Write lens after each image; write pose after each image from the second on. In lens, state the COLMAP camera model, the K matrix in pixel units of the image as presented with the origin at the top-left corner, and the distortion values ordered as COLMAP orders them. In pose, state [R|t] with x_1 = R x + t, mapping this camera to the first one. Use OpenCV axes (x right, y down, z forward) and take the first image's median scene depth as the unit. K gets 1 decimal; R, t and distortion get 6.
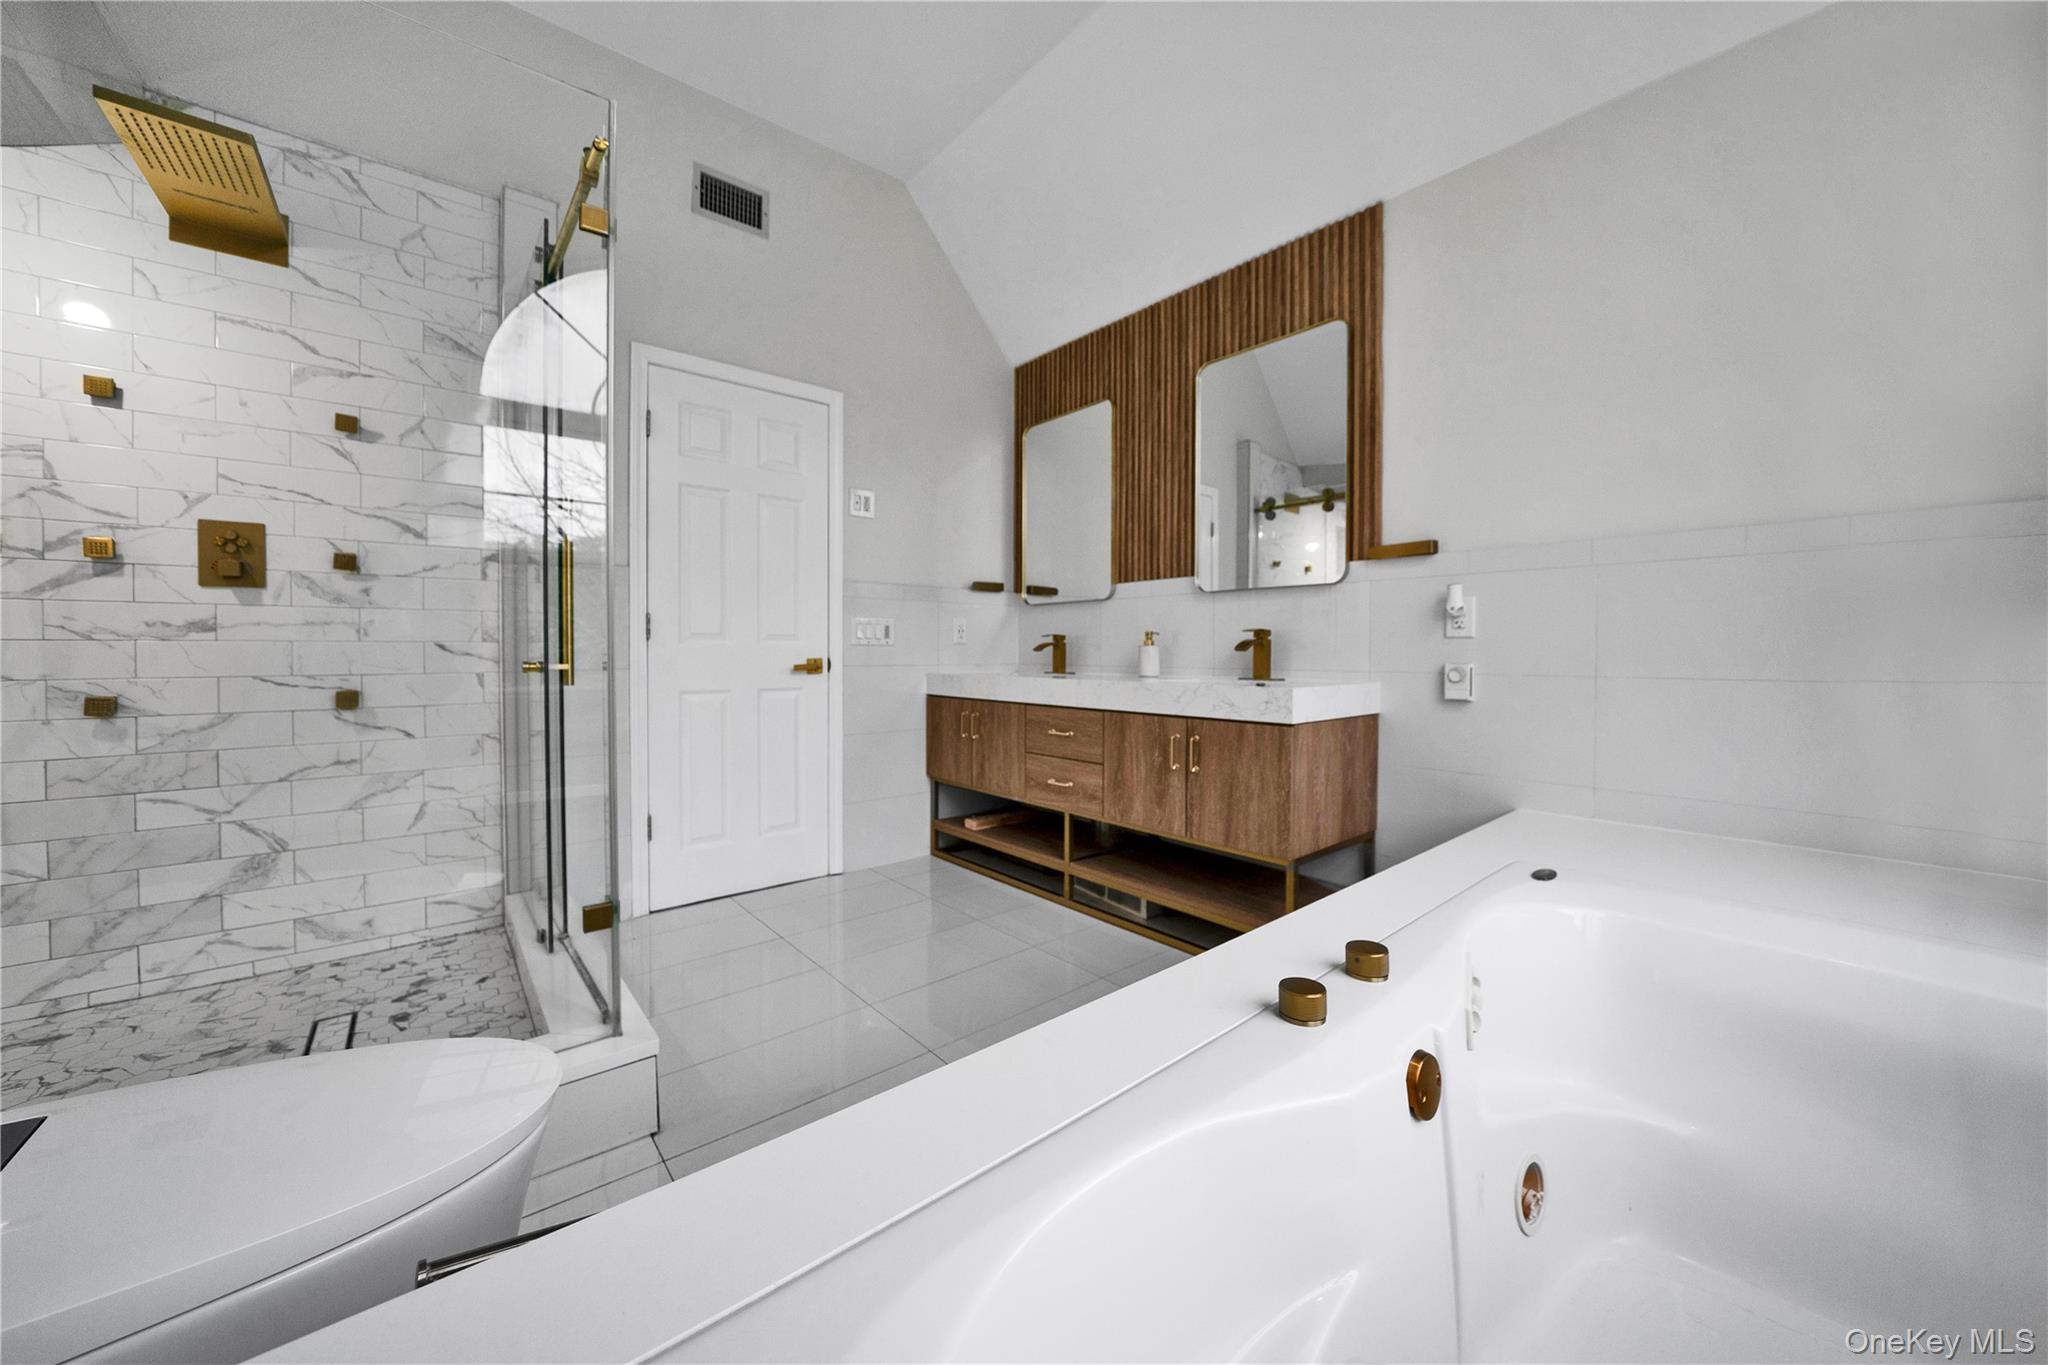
lens RADIAL K [[707.2, 0, 1007.2], [0, 707.2, 684.6], [0, 0, 1]] dist [-0.028479, 0.004034]
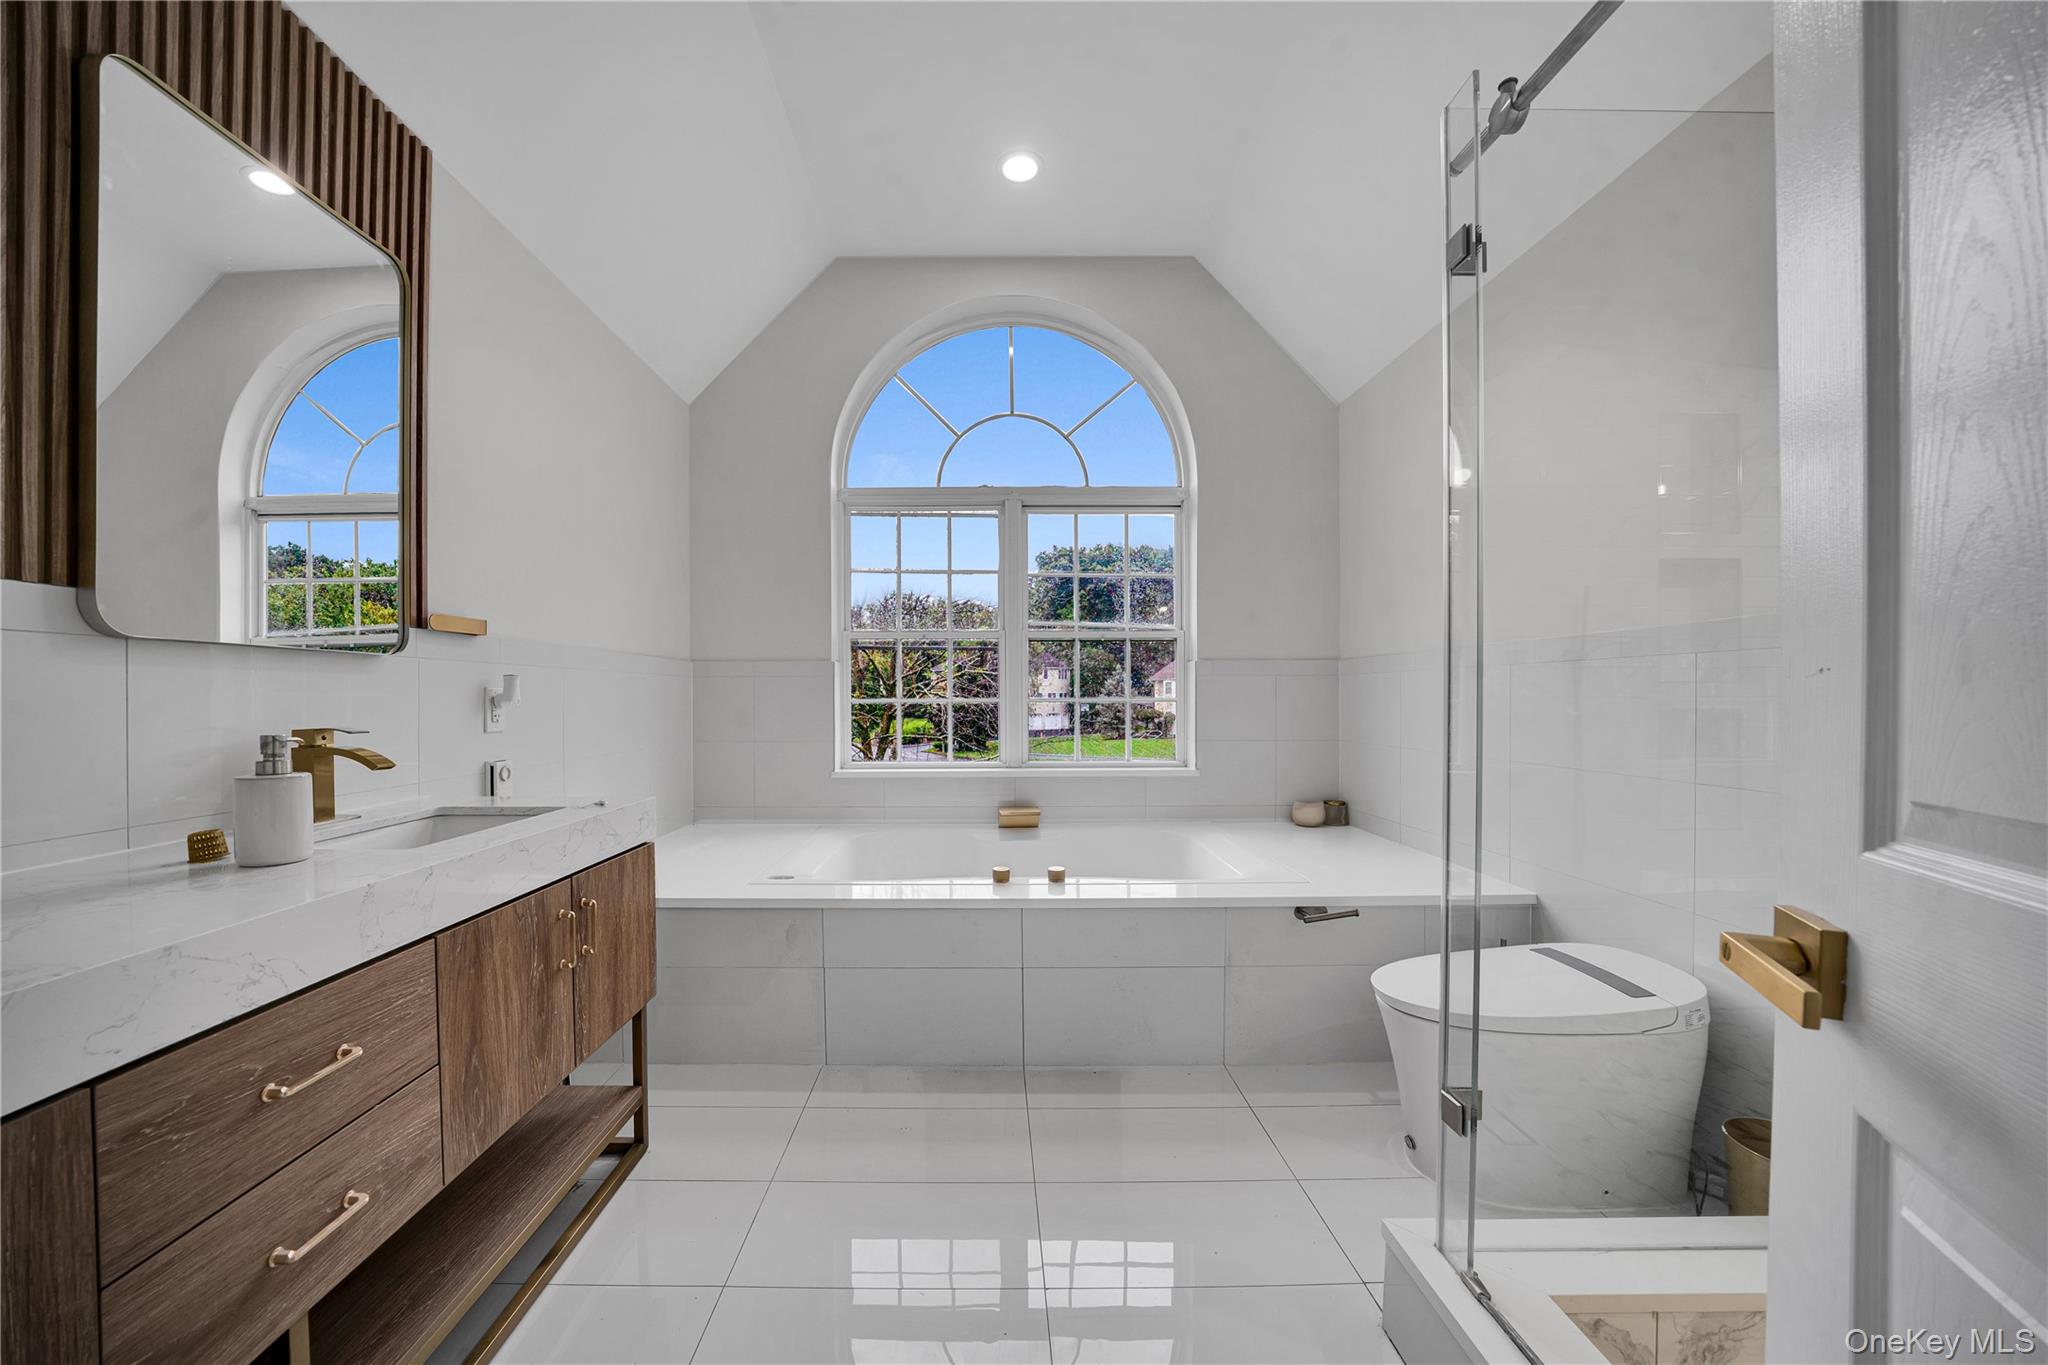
lens RADIAL K [[717.5, 0, 1011.9], [0, 717.5, 689.1], [0, 0, 1]] dist [-0.016839, 0.000177]
pose [[-0.774742, -0.002463, 0.632273, -0.410266], [0.012108, 0.999751, 0.018732, -0.117694], [-0.632161, 0.022168, -0.774520, 1.152988]]
